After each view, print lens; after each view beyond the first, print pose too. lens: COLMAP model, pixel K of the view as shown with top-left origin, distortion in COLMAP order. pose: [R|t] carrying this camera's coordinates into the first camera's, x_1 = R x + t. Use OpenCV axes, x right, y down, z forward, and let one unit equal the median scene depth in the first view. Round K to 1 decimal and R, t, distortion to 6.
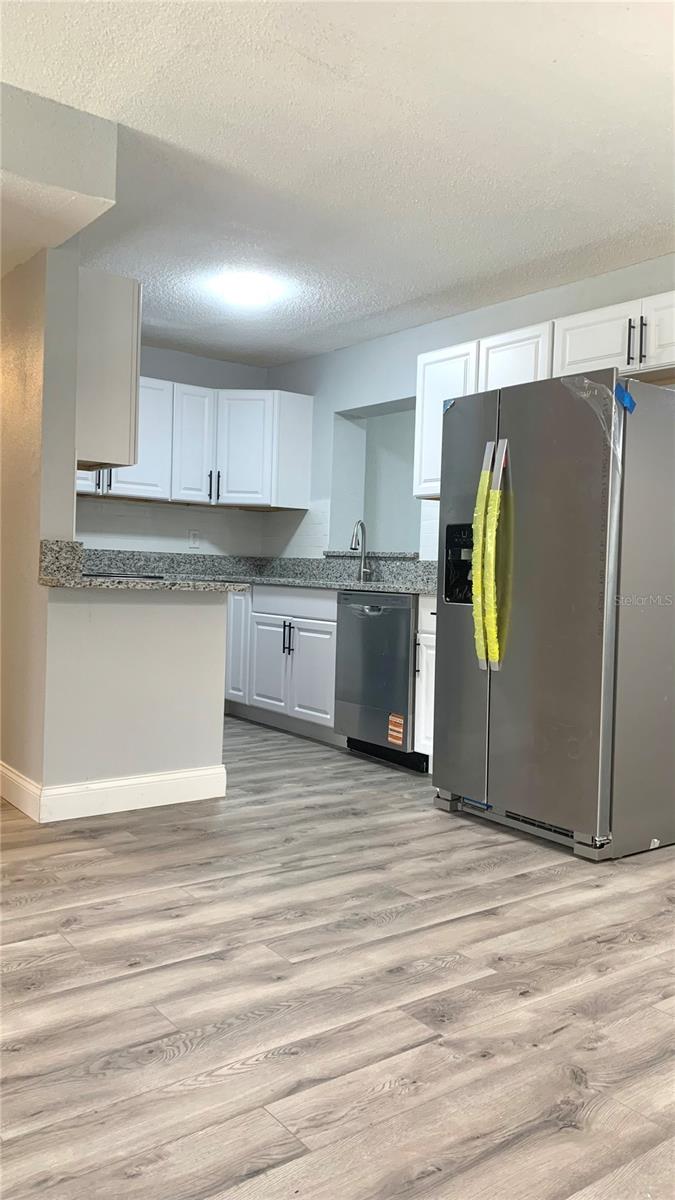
lens RADIAL K [[888.5, 0, 335.3], [0, 888.5, 612.4], [0, 0, 1]] dist [0.048832, 0.001879]
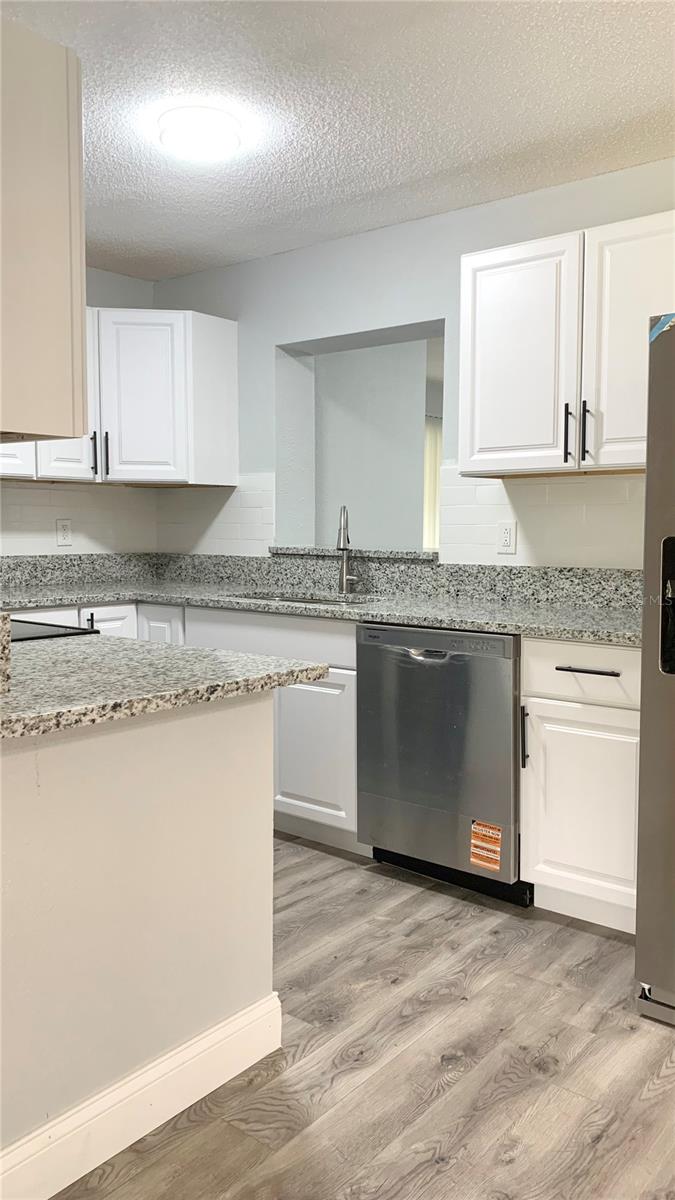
lens RADIAL K [[906.9, 0, 337.5], [0, 906.9, 600.0], [0, 0, 1]] dist [0.009237, -0.003545]
pose [[0.968857, -0.050965, 0.242319, -0.169620], [0.041113, 0.998116, 0.045544, -0.072241], [-0.244183, -0.034163, 0.969127, 0.375192]]
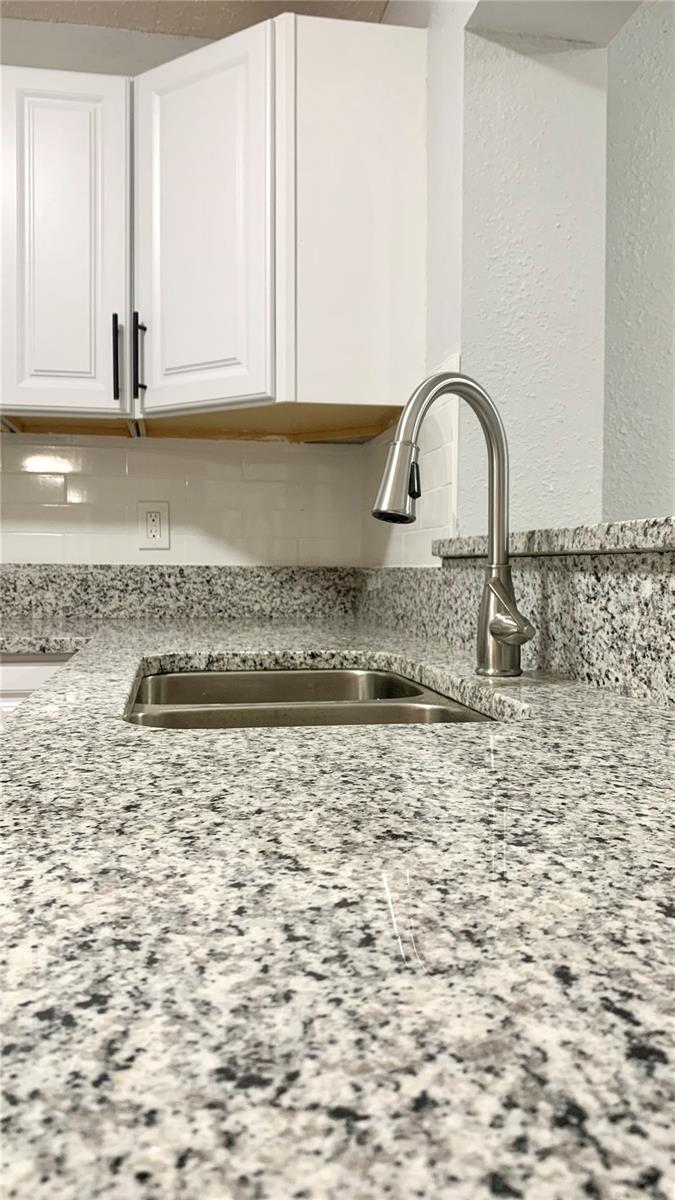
lens RADIAL K [[906.9, 0, 337.5], [0, 906.9, 600.0], [0, 0, 1]] dist [0.009237, -0.003545]
pose [[0.891473, -0.014443, -0.452844, 0.109102], [0.002895, 0.999653, -0.026183, -0.054631], [0.453065, 0.022031, 0.891205, 0.928289]]
